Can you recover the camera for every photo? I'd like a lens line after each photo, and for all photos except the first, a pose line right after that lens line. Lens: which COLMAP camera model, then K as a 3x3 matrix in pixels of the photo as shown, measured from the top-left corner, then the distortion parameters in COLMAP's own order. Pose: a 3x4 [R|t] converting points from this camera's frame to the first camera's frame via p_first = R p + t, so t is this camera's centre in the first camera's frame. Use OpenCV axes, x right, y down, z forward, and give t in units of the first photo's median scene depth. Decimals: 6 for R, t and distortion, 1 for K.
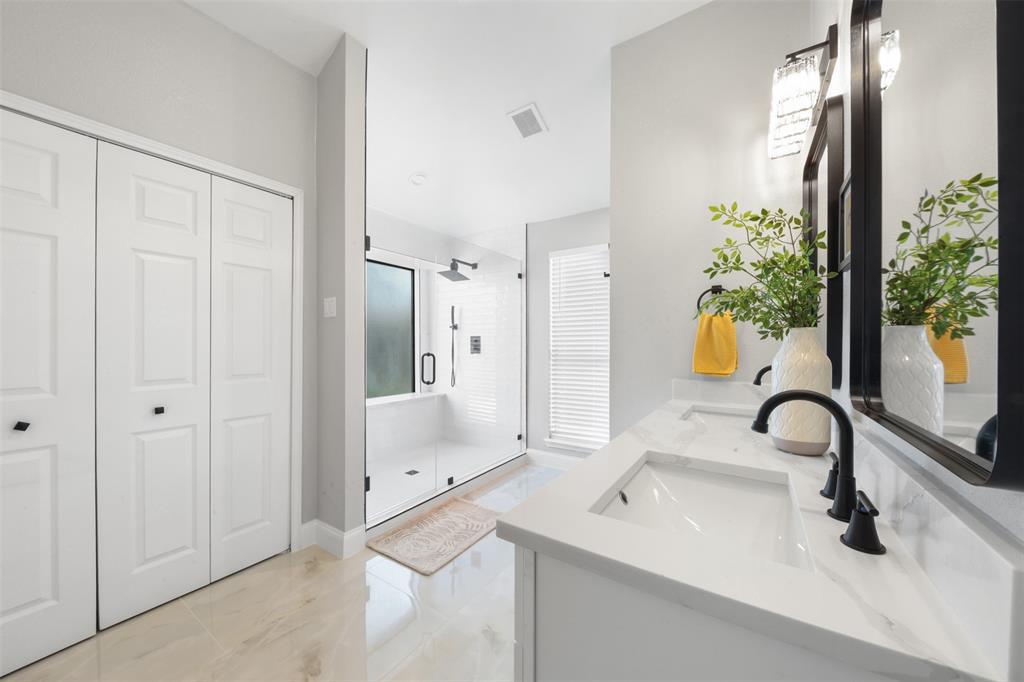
lens RADIAL K [[365.1, 0, 510.2], [0, 365.1, 347.8], [0, 0, 1]] dist [0.000703, -0.000122]
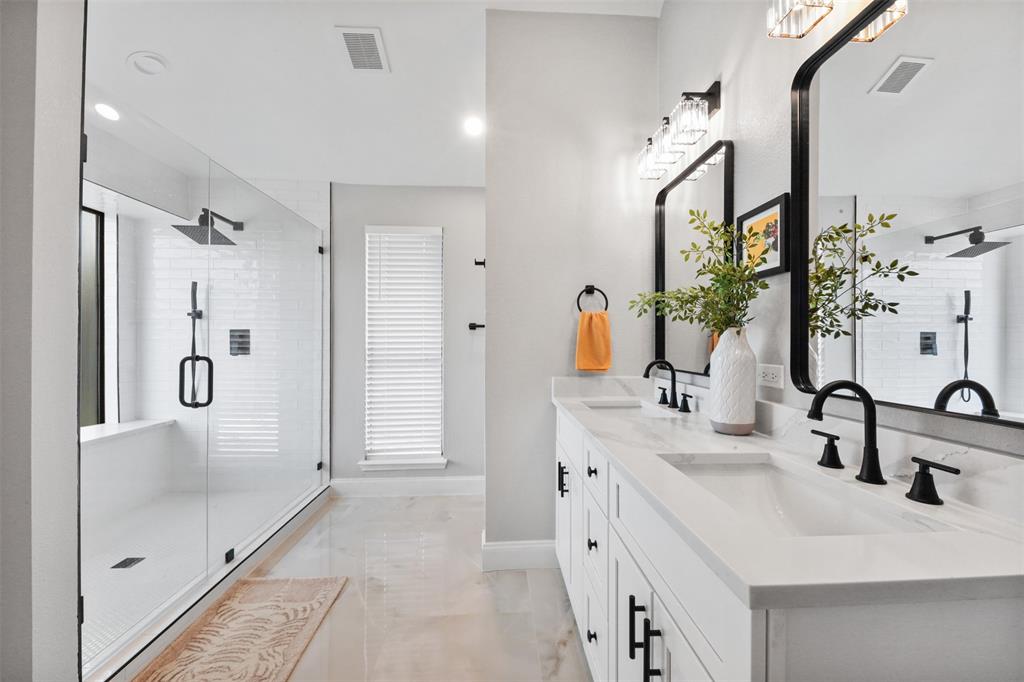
lens RADIAL K [[397.0, 0, 512.0], [0, 397.0, 341.0], [0, 0, 1]] dist [0.019080, -0.010480]
pose [[0.796448, 0.000749, 0.604706, -0.193803], [0.005588, 0.999947, -0.008599, -0.001477], [-0.604681, 0.010228, 0.796402, 0.141990]]
